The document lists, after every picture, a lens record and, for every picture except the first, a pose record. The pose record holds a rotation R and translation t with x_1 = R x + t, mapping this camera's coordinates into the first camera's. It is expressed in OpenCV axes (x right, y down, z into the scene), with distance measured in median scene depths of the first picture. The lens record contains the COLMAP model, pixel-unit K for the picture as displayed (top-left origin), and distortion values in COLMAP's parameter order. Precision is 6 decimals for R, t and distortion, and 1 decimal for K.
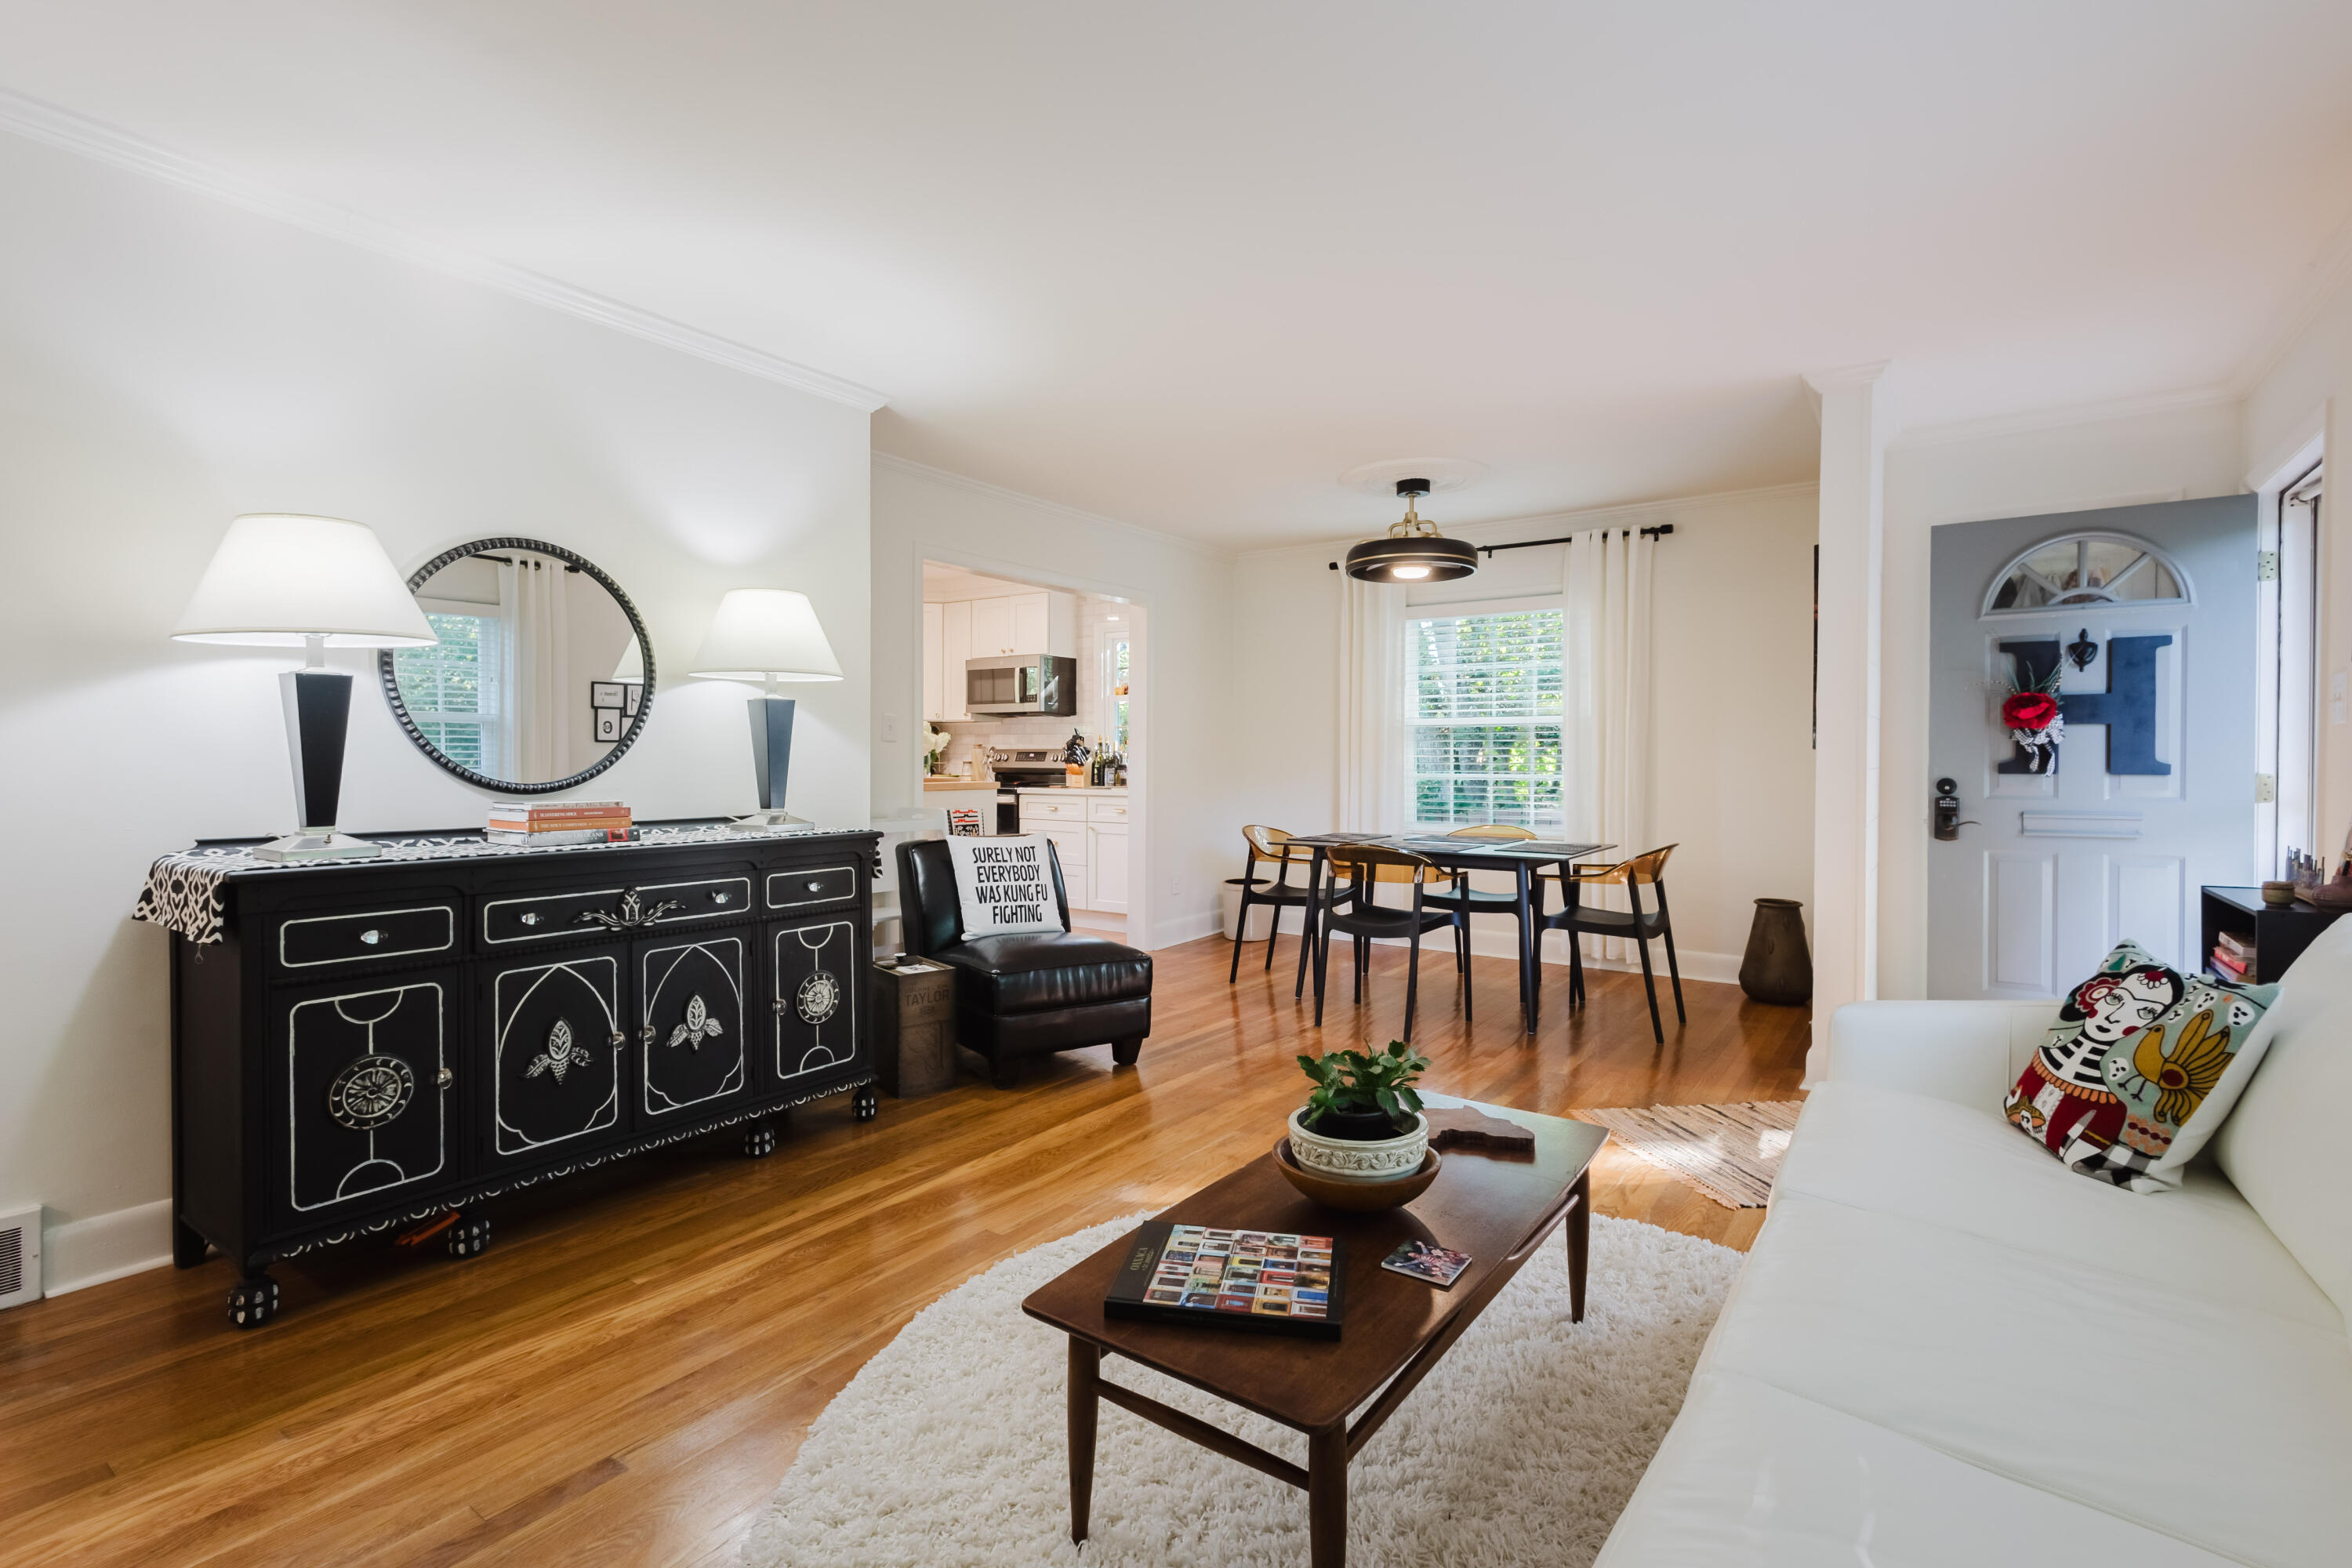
lens RADIAL K [[1076.9, 0, 1175.7], [0, 1076.9, 776.3], [0, 0, 1]] dist [0.006138, -0.001296]
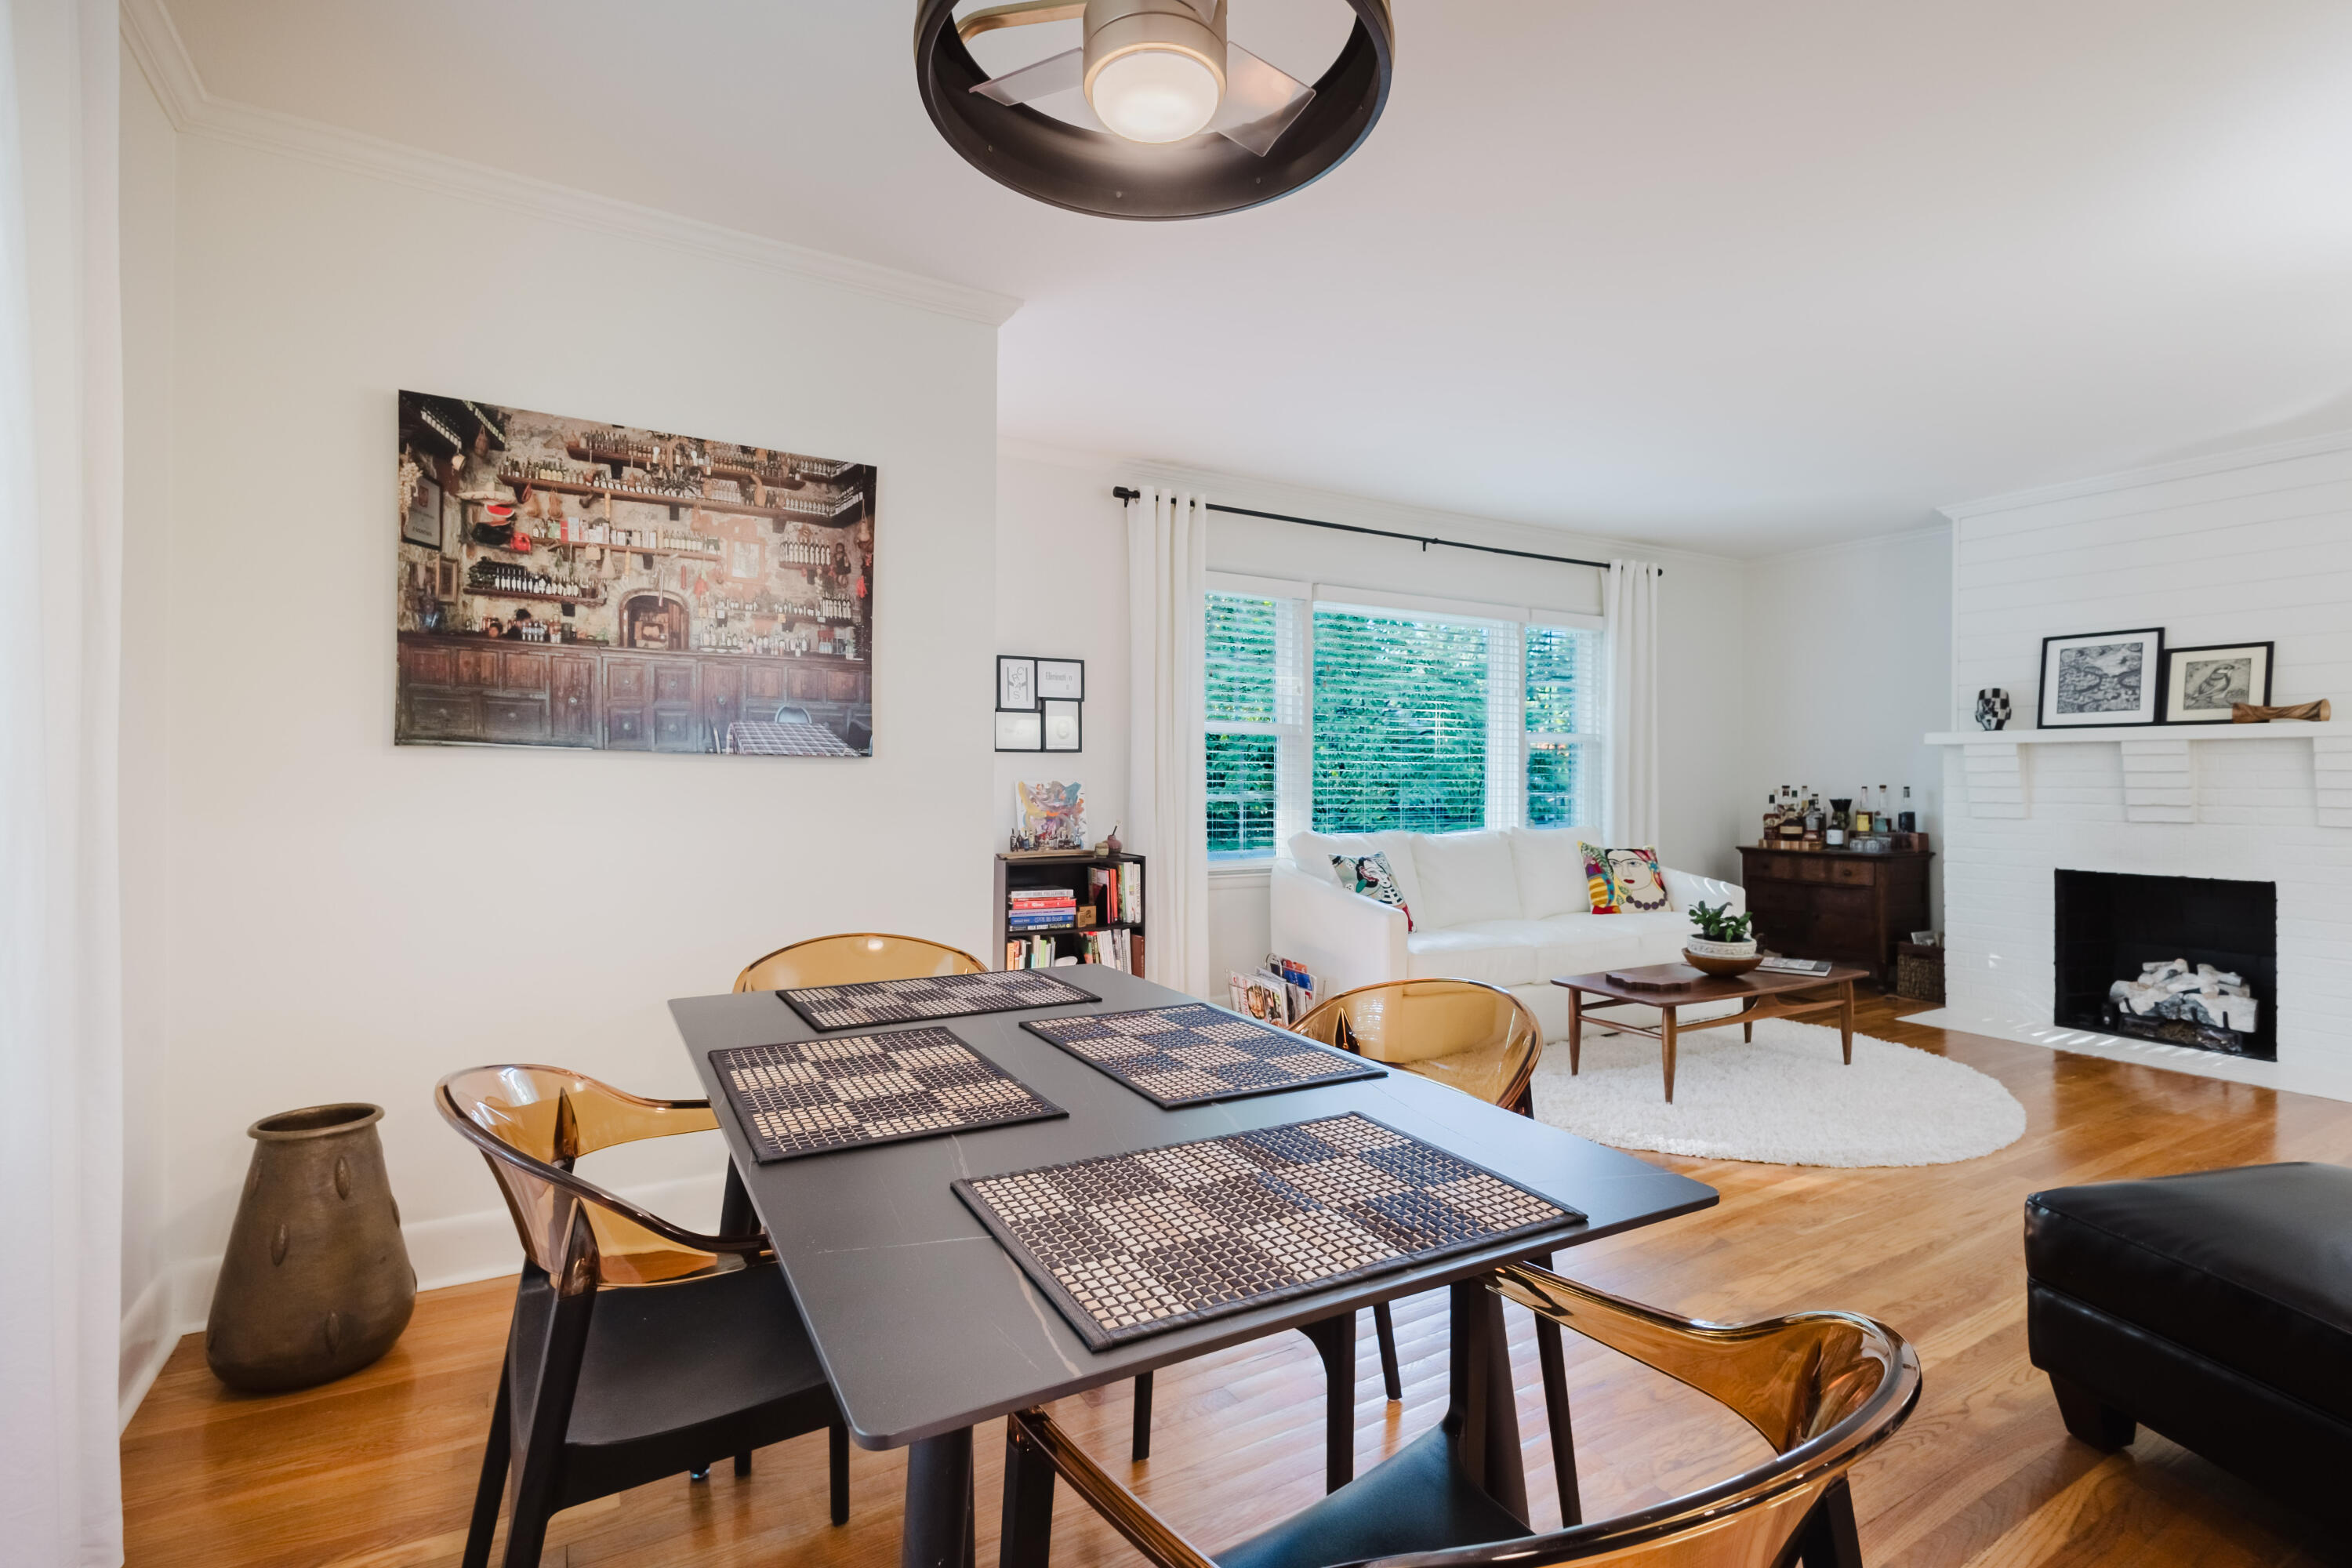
lens RADIAL K [[1076.9, 0, 1184.6], [0, 1076.9, 779.4], [0, 0, 1]] dist [0.006138, -0.001296]
pose [[-0.911618, -0.004100, 0.411017, 0.148028], [0.001486, 0.999911, 0.013269, -0.024497], [-0.411035, 0.012707, -0.911531, 1.953161]]
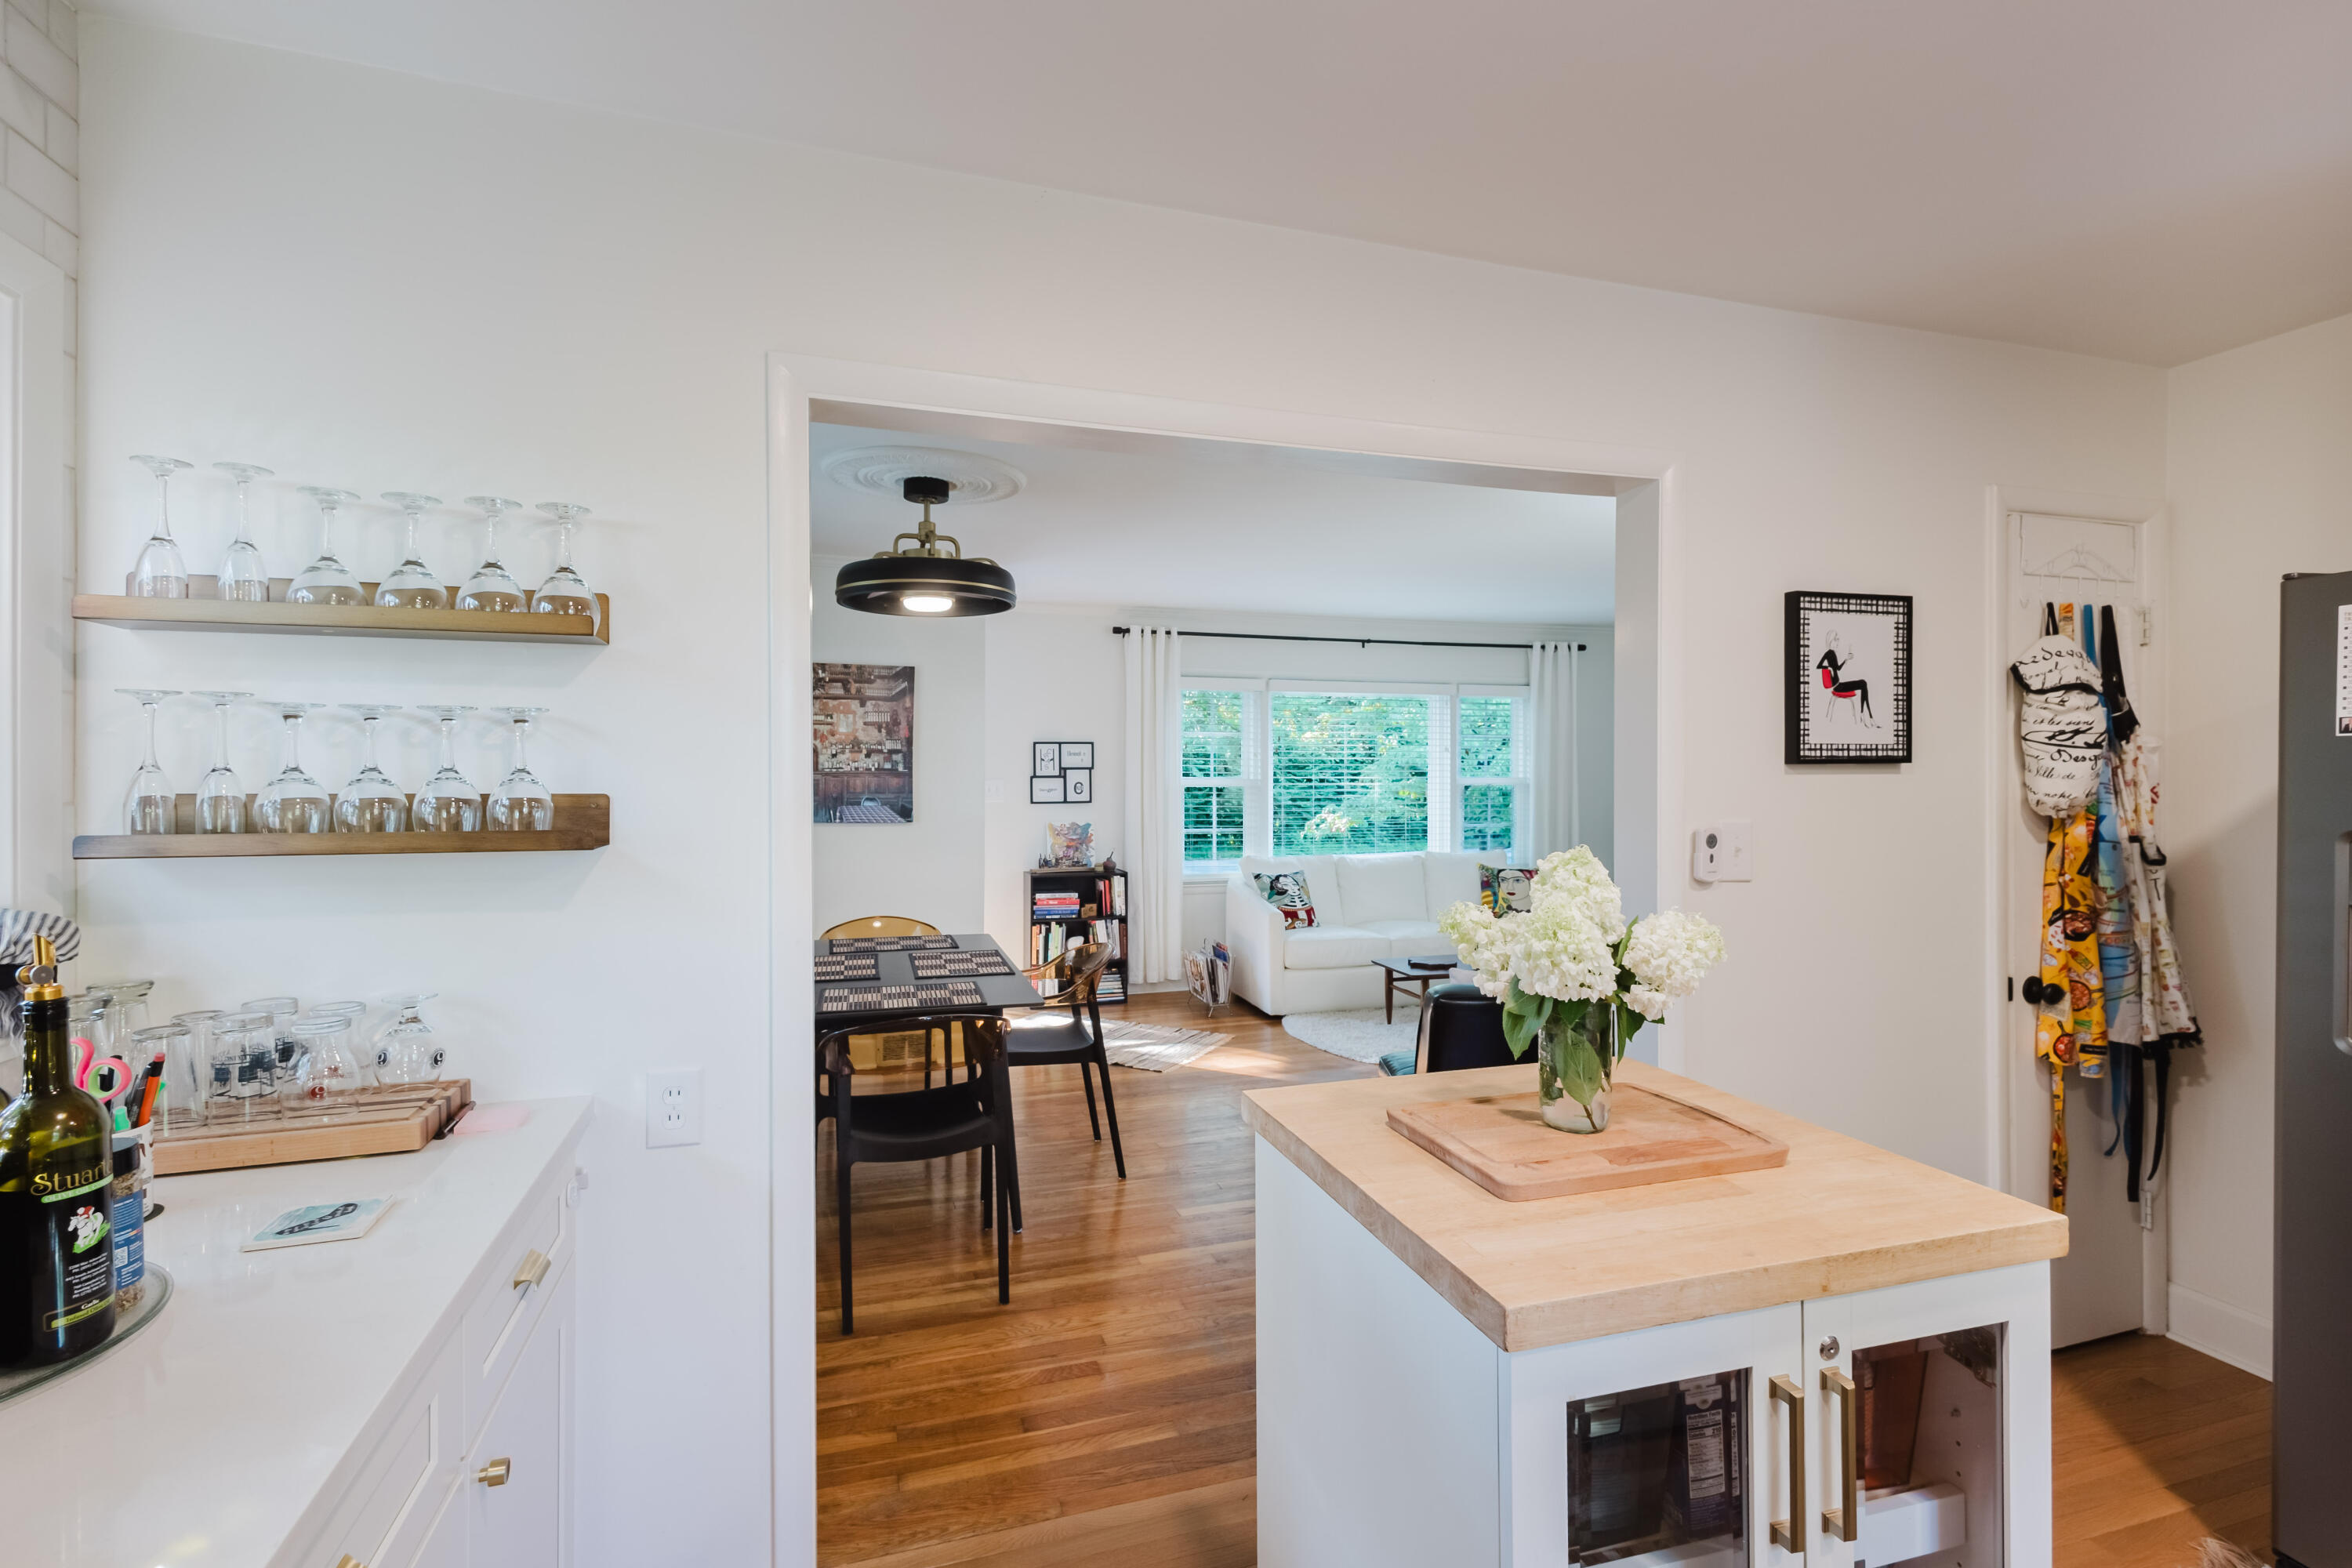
lens RADIAL K [[1076.9, 0, 1188.8], [0, 1076.9, 780.4], [0, 0, 1]] dist [0.006138, -0.001296]
pose [[-0.803826, -0.002187, 0.594860, -0.574543], [0.009118, 0.999830, 0.015996, -0.118021], [-0.594794, 0.018282, -0.803670, 2.326490]]
